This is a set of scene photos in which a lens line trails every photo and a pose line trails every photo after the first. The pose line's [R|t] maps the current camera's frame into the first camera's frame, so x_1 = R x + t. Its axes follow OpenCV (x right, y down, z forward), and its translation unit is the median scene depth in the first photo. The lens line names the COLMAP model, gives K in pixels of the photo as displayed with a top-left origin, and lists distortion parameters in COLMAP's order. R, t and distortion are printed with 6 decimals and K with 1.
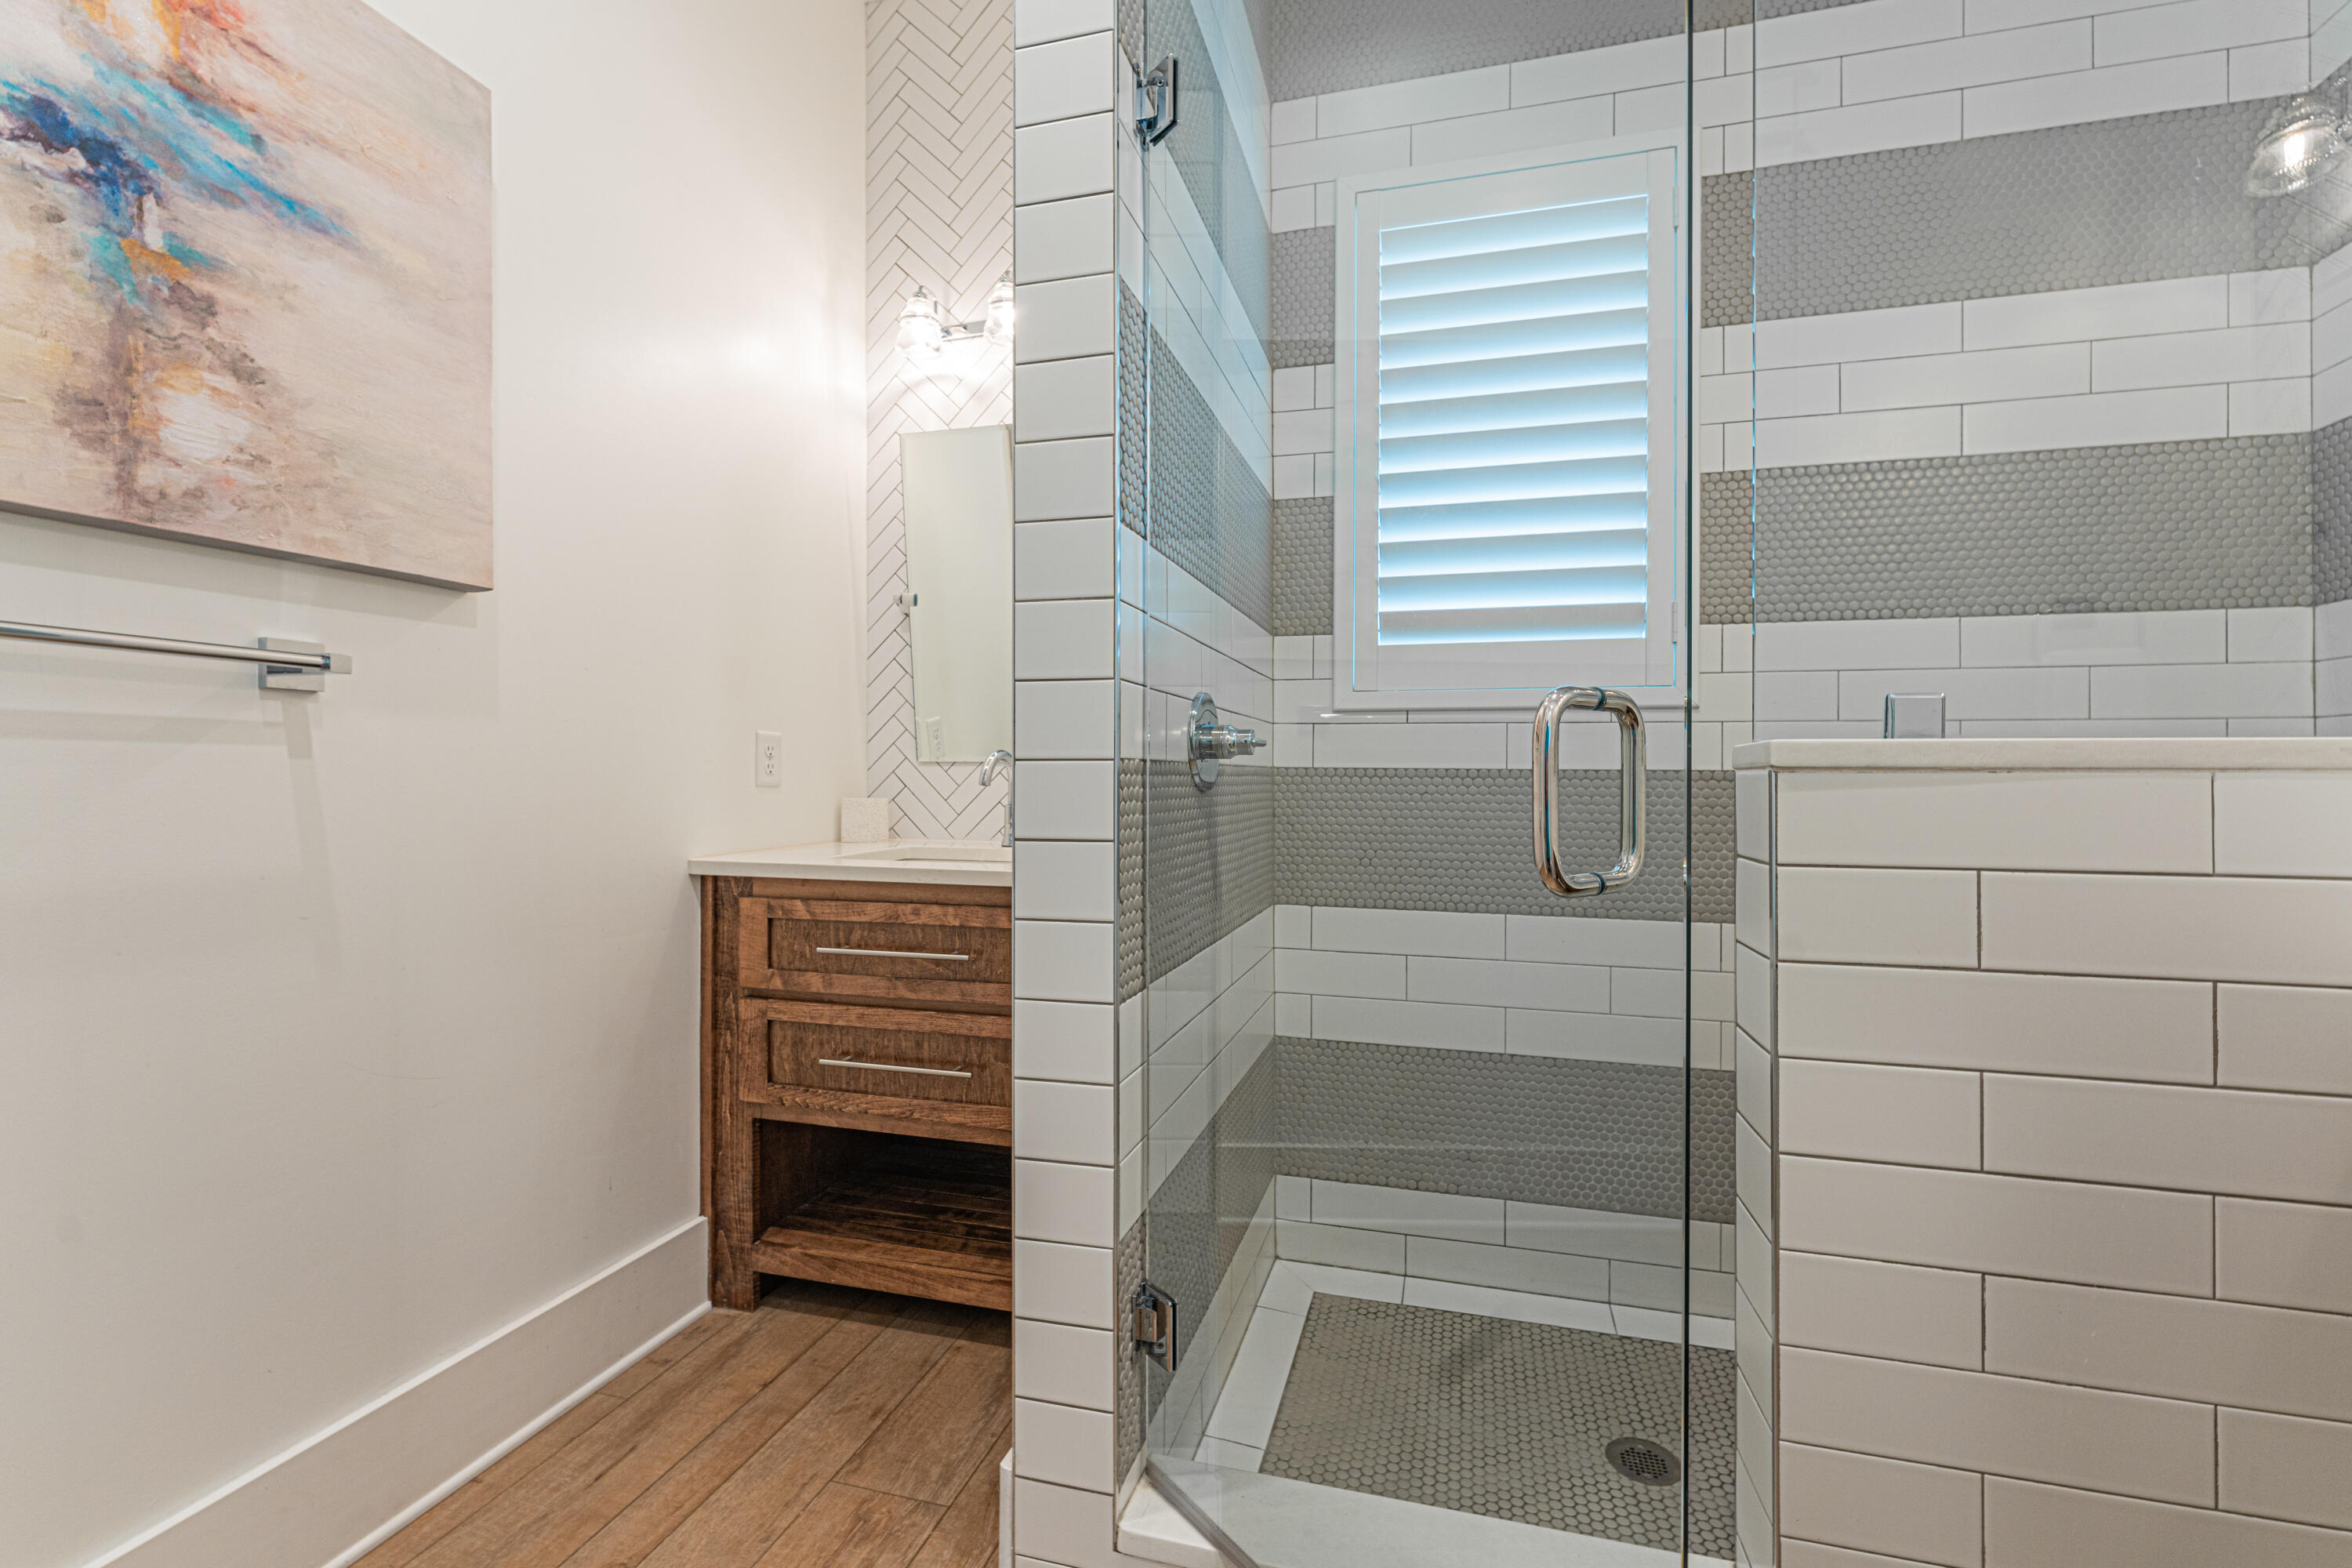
lens RADIAL K [[963.3, 0, 1182.1], [0, 963.3, 765.6], [0, 0, 1]] dist [-0.003423, -0.000144]
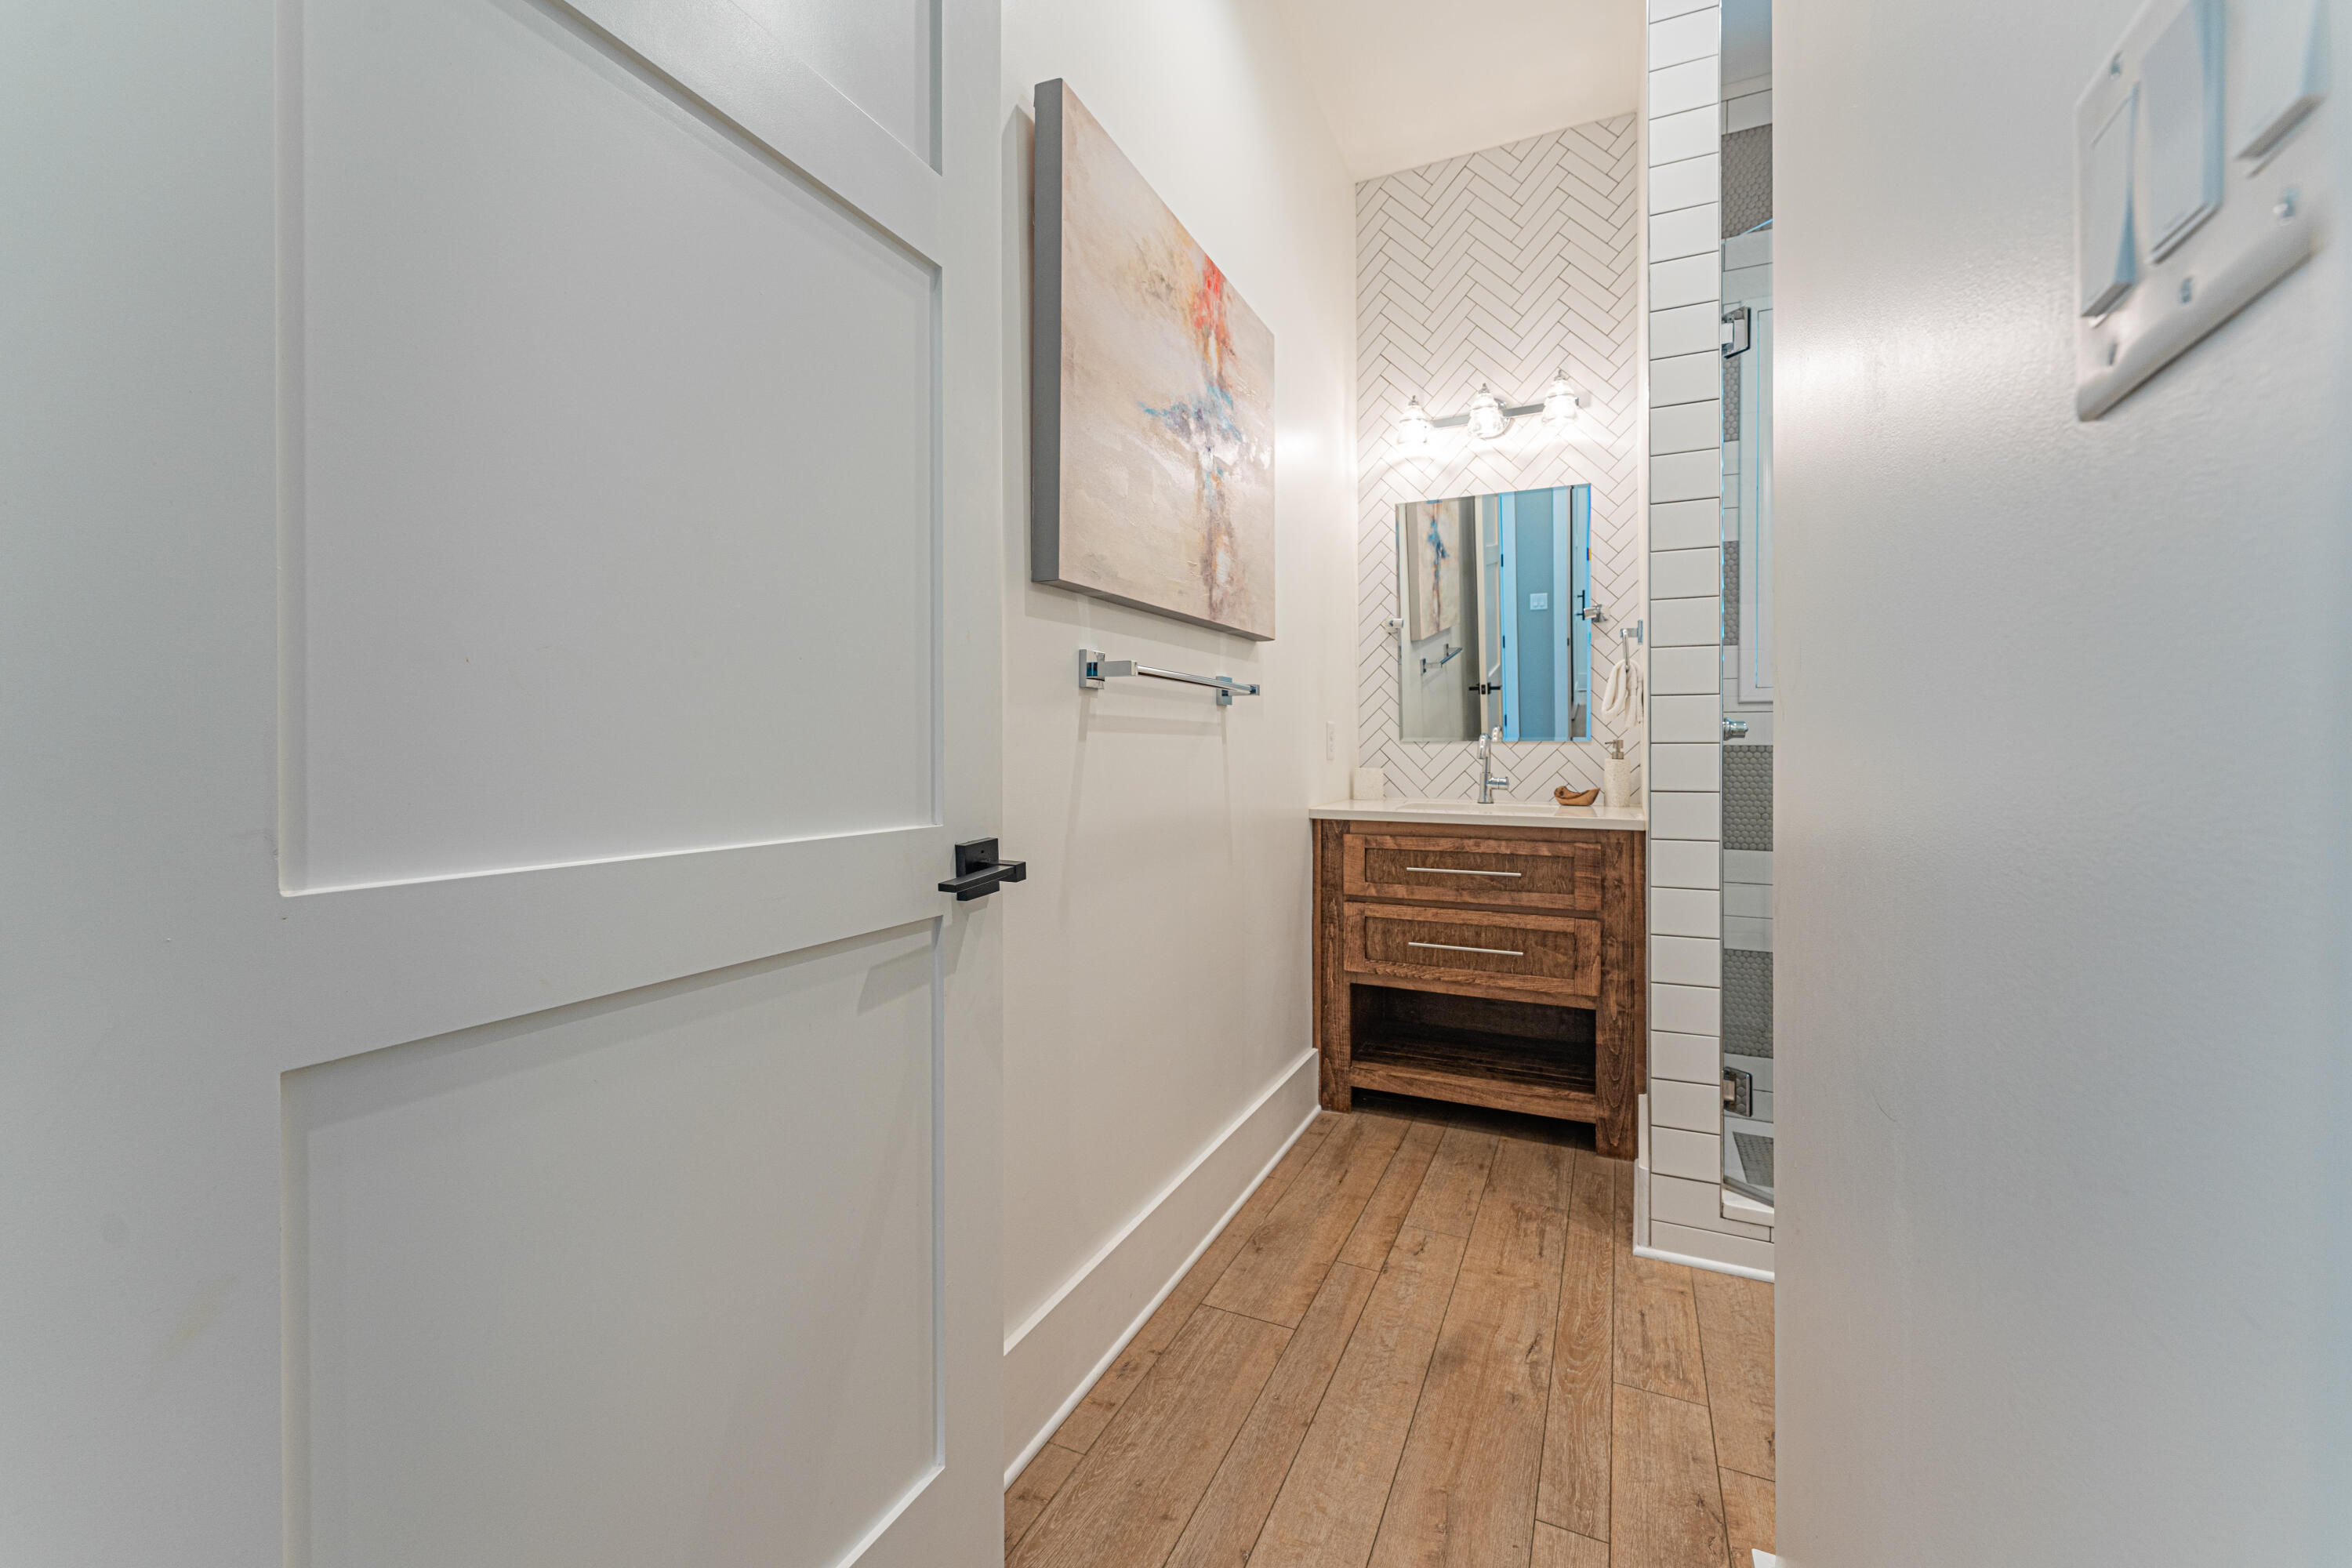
lens RADIAL K [[963.3, 0, 1187.0], [0, 963.3, 747.8], [0, 0, 1]] dist [-0.003423, -0.000144]
pose [[0.990054, -0.002070, -0.140673, -0.492740], [0.003039, 0.999973, 0.006674, -0.006591], [0.140656, -0.007035, 0.990034, -0.507765]]
